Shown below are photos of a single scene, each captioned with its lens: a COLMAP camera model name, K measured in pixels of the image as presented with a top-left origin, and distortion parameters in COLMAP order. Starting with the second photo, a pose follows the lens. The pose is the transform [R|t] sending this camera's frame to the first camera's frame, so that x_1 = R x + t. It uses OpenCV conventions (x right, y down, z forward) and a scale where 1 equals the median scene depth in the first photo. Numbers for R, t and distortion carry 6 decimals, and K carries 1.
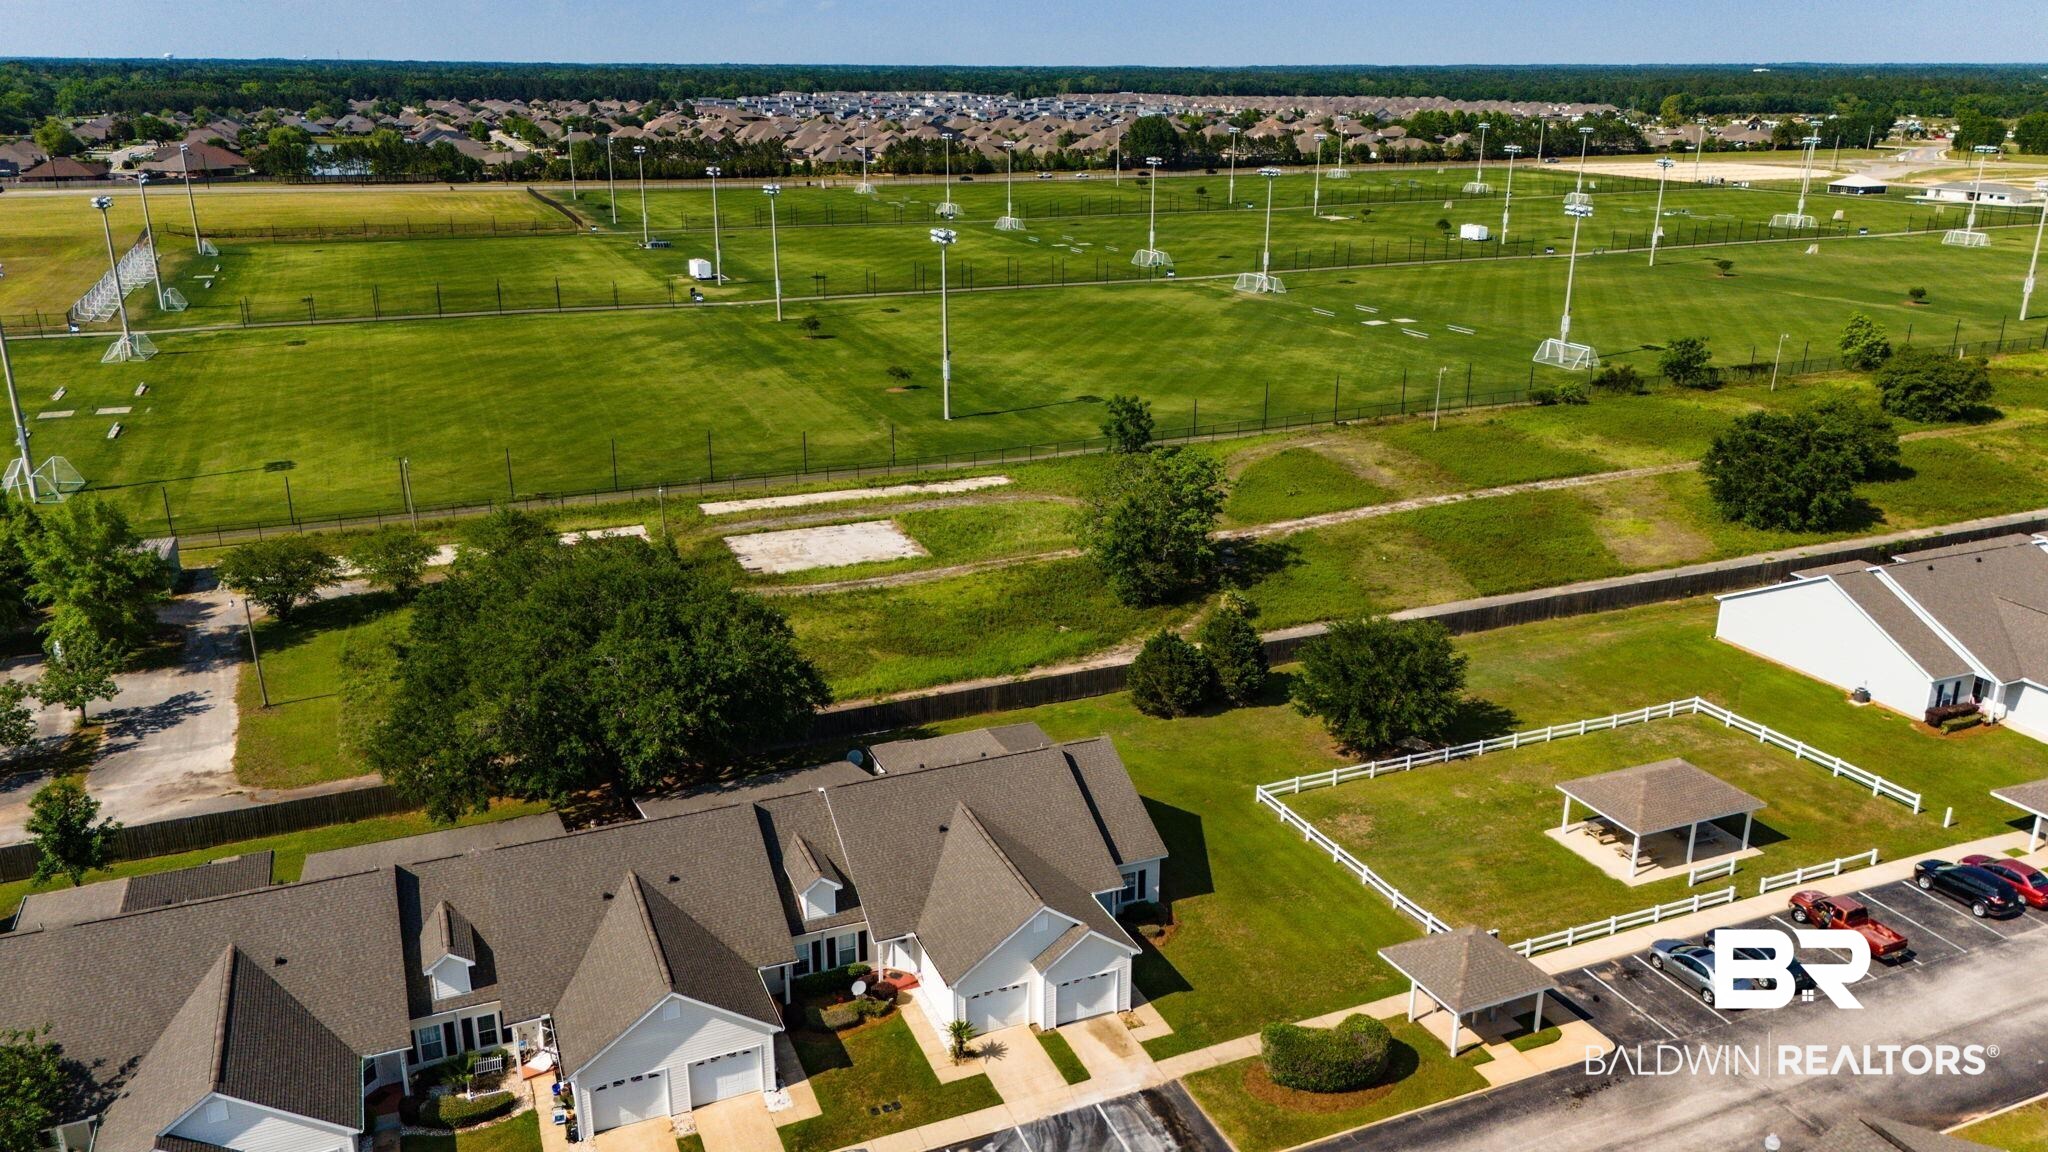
lens RADIAL K [[1524.2, 0, 1031.5], [0, 1524.2, 579.8], [0, 0, 1]] dist [0.066476, -0.055662]
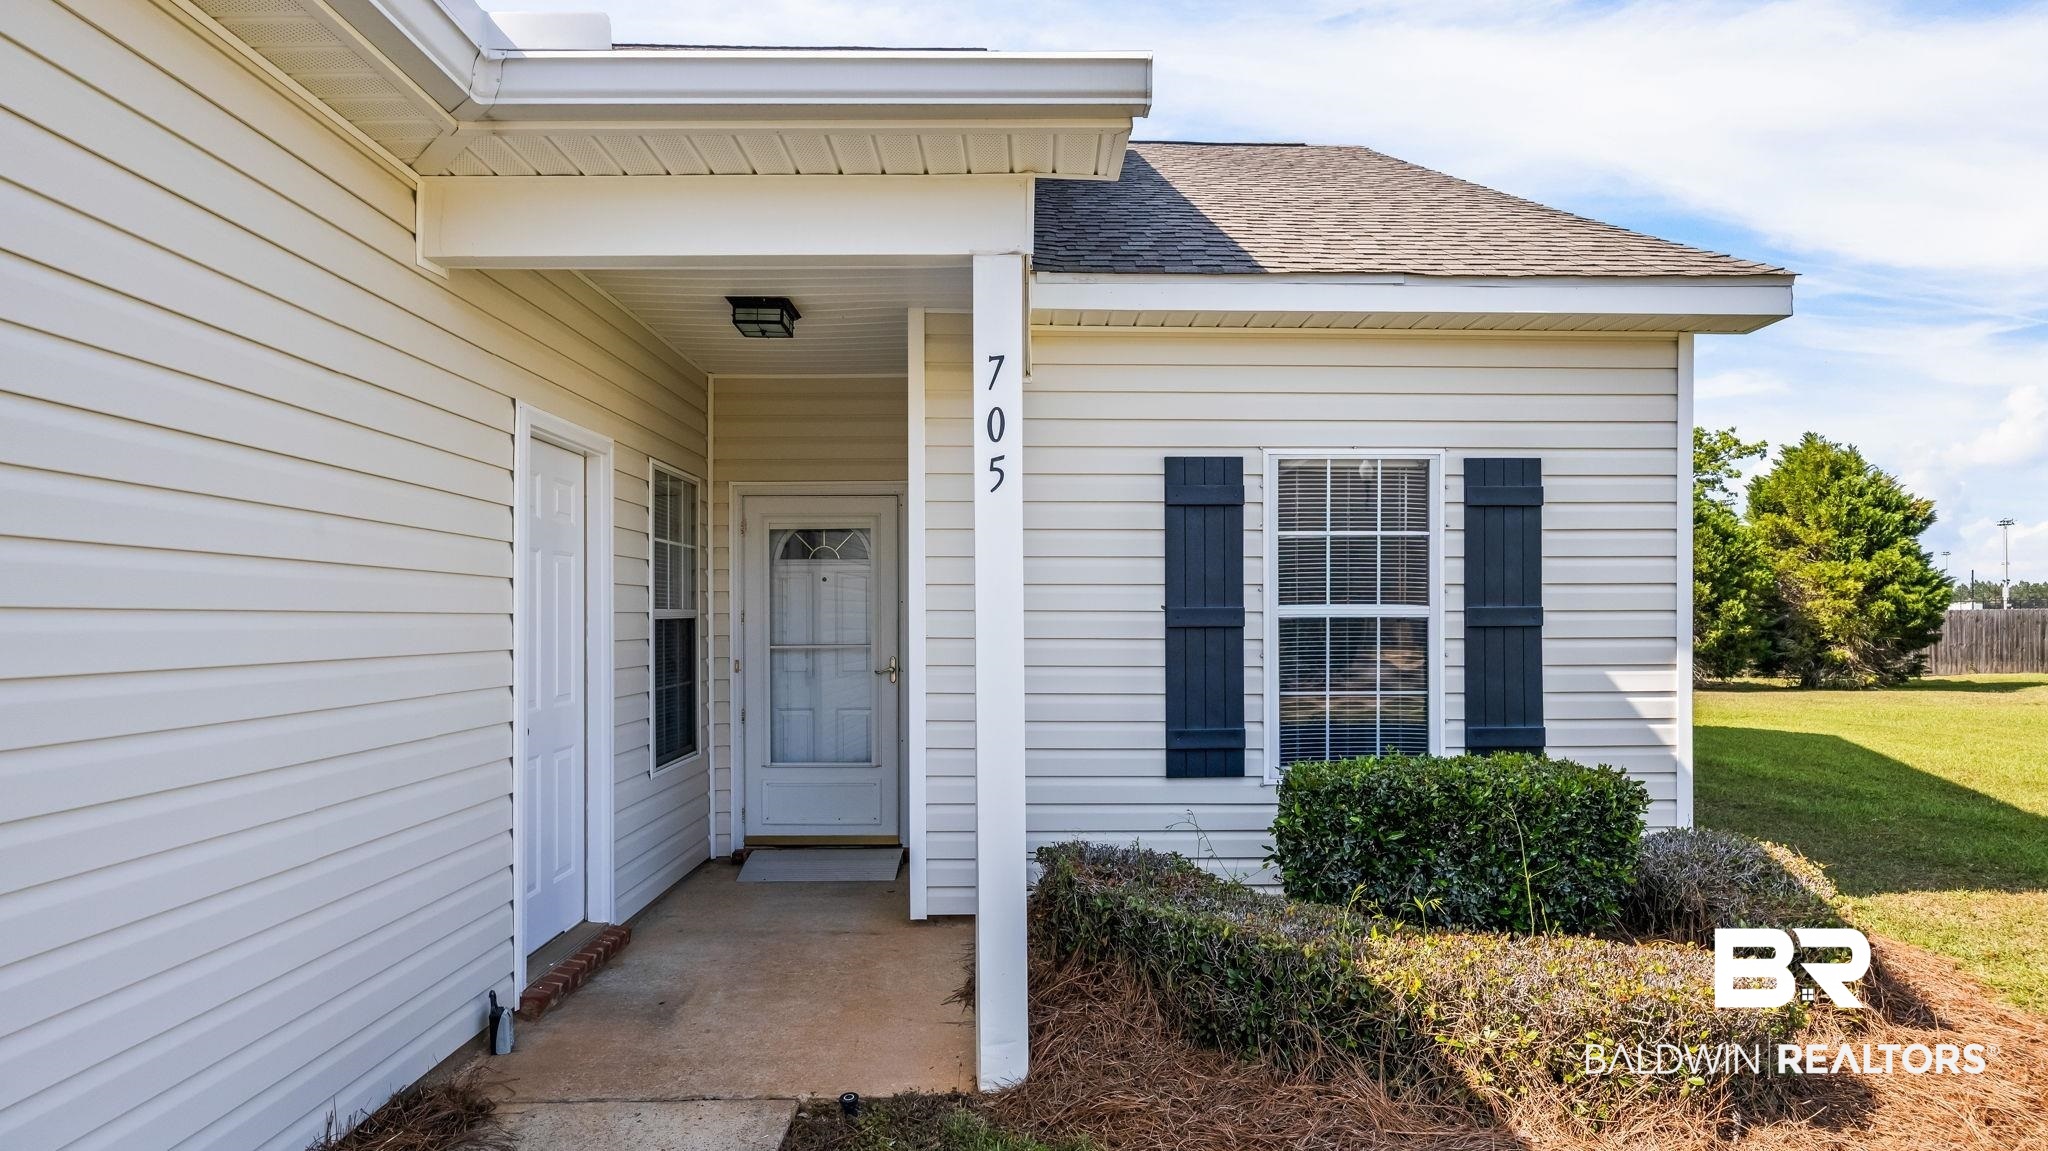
lens RADIAL K [[1125.6, 0, 1046.6], [0, 1125.6, 617.0], [0, 0, 1]] dist [0.000830, -0.000033]
pose [[0.933787, -0.007186, -0.357757, 0.041921], [-0.108205, 0.947321, -0.301454, 0.134016], [0.341077, 0.320205, 0.883819, 0.550278]]
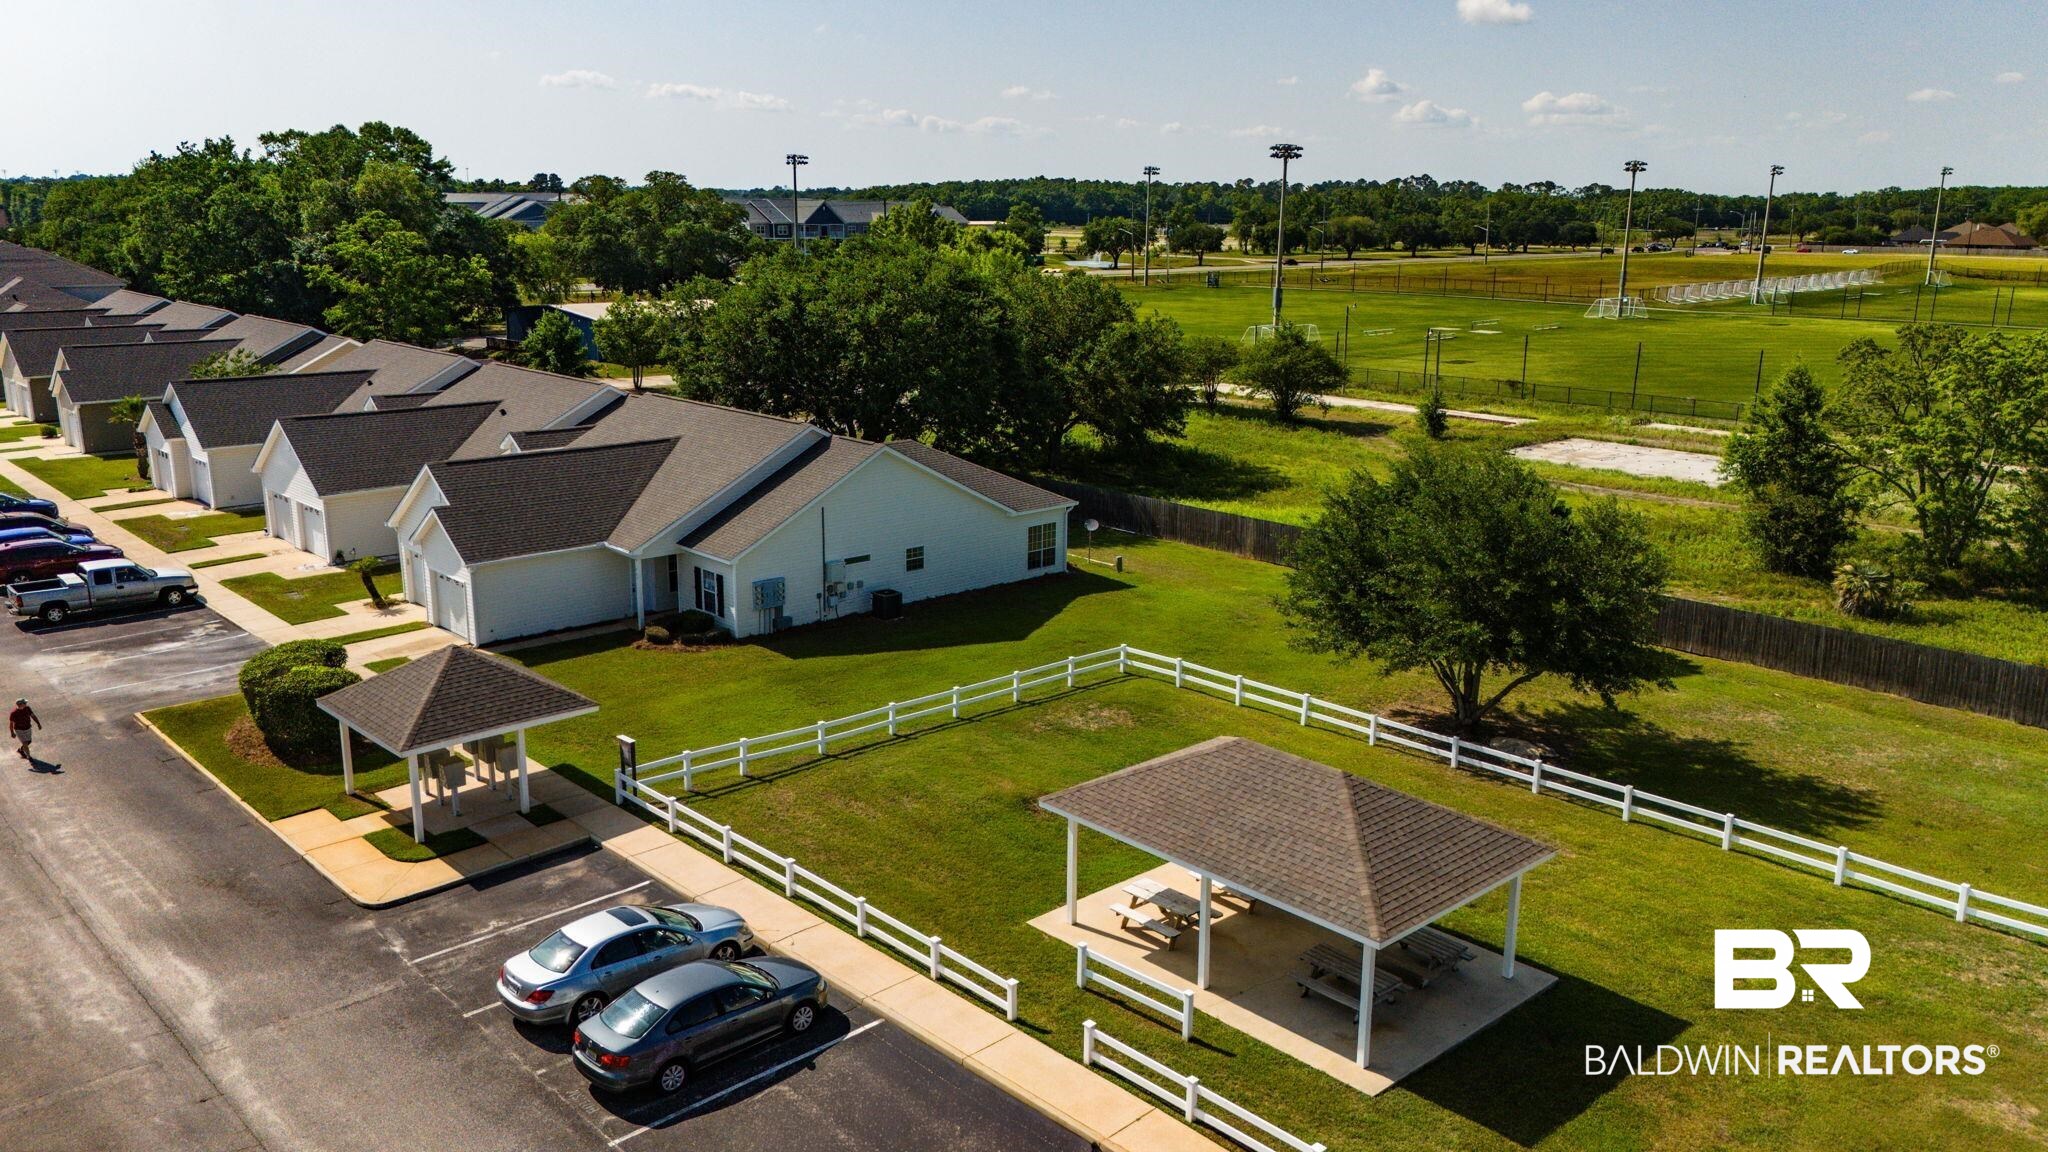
lens RADIAL K [[1537.5, 0, 1025.6], [0, 1537.5, 580.8], [0, 0, 1]] dist [0.072888, -0.067649]
pose [[0.338902, 0.226682, -0.913105, 0.470783], [-0.312171, 0.942650, 0.118153, 0.036029], [0.887522, 0.245003, 0.390230, 0.500270]]
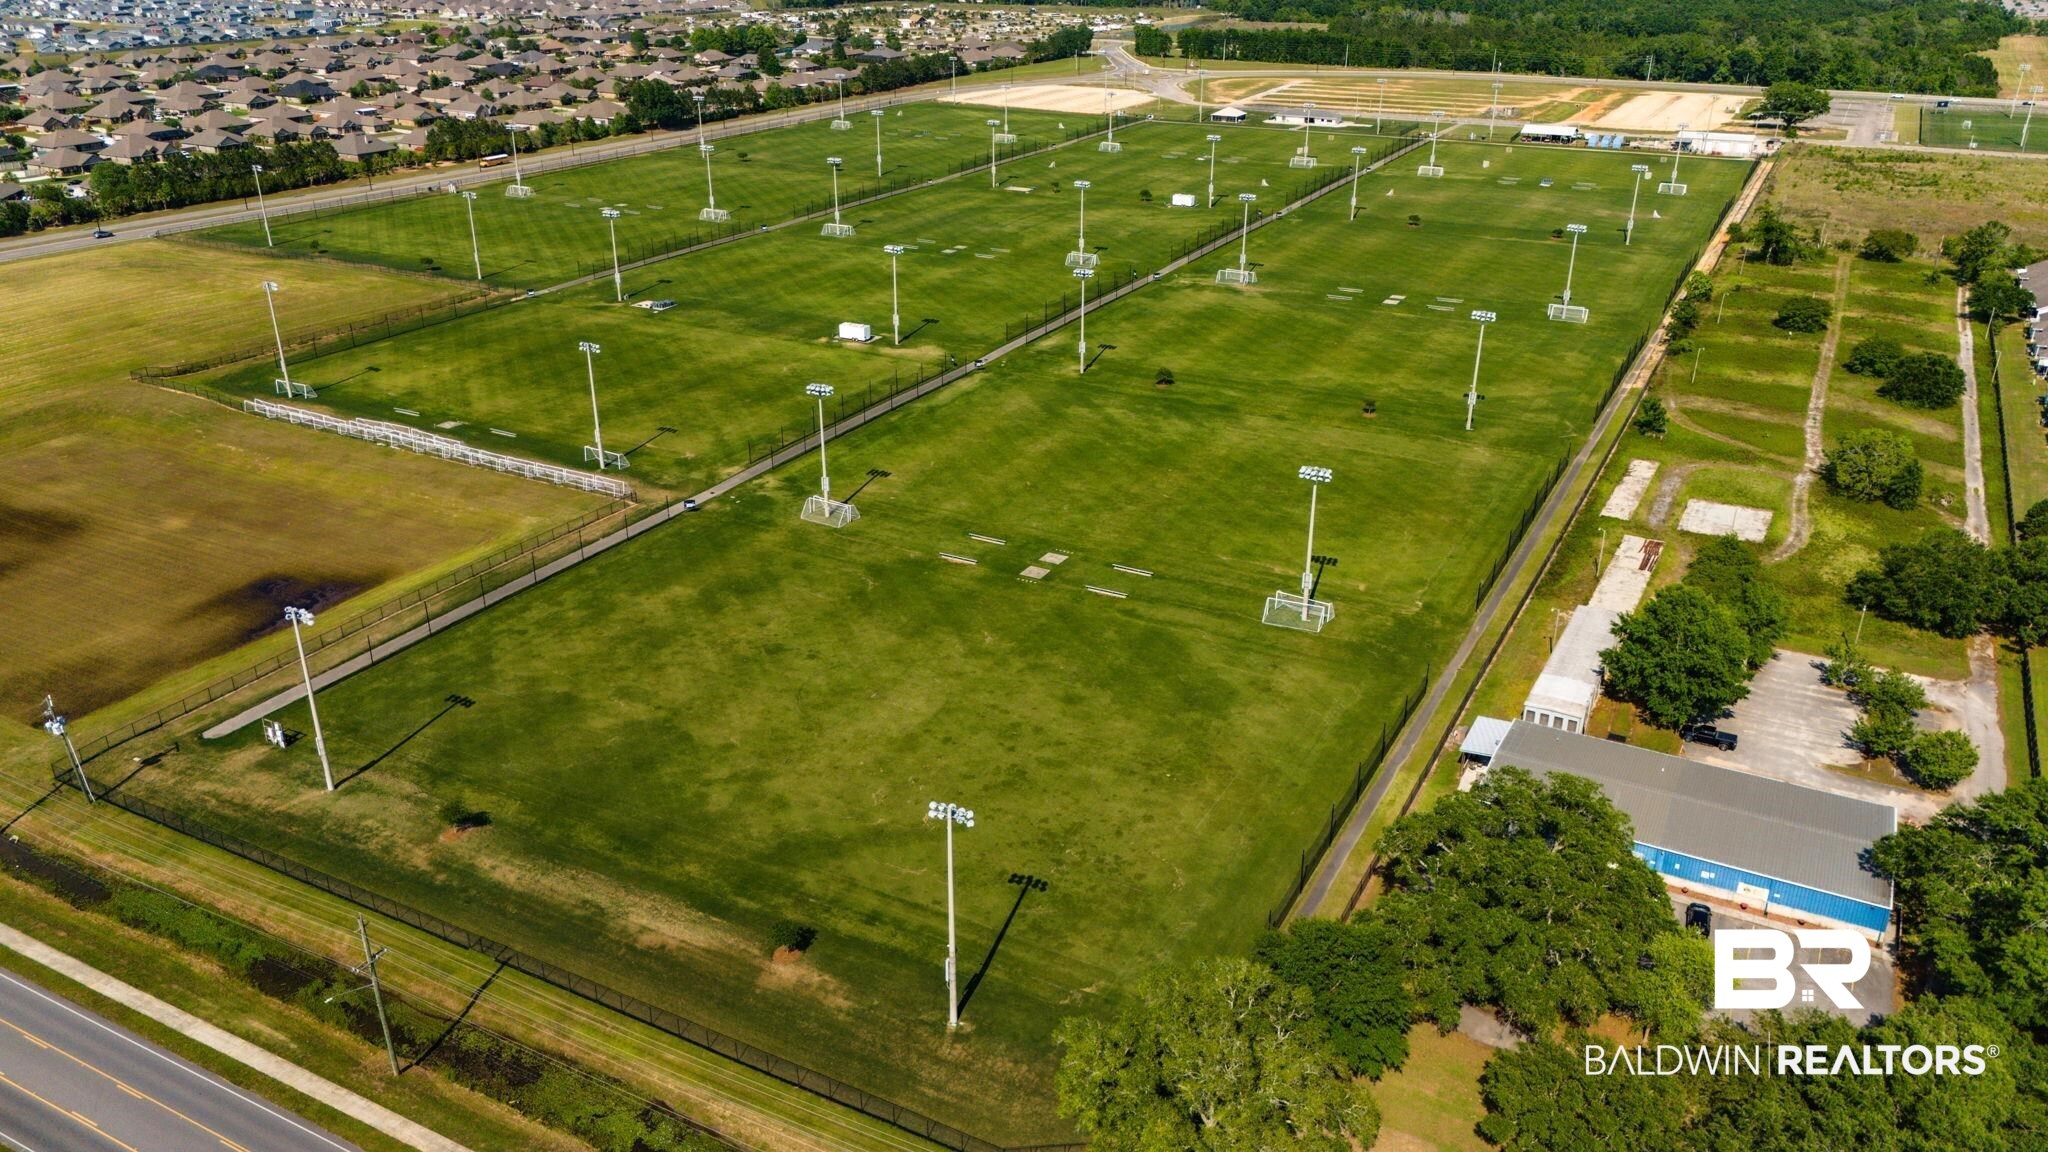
lens RADIAL K [[1513.7, 0, 1033.0], [0, 1513.7, 571.8], [0, 0, 1]] dist [0.073758, -0.069332]
pose [[0.778260, -0.254302, 0.574144, -1.946580], [0.199233, 0.967085, 0.158282, -0.439650], [-0.595498, -0.008796, 0.803309, 0.029247]]
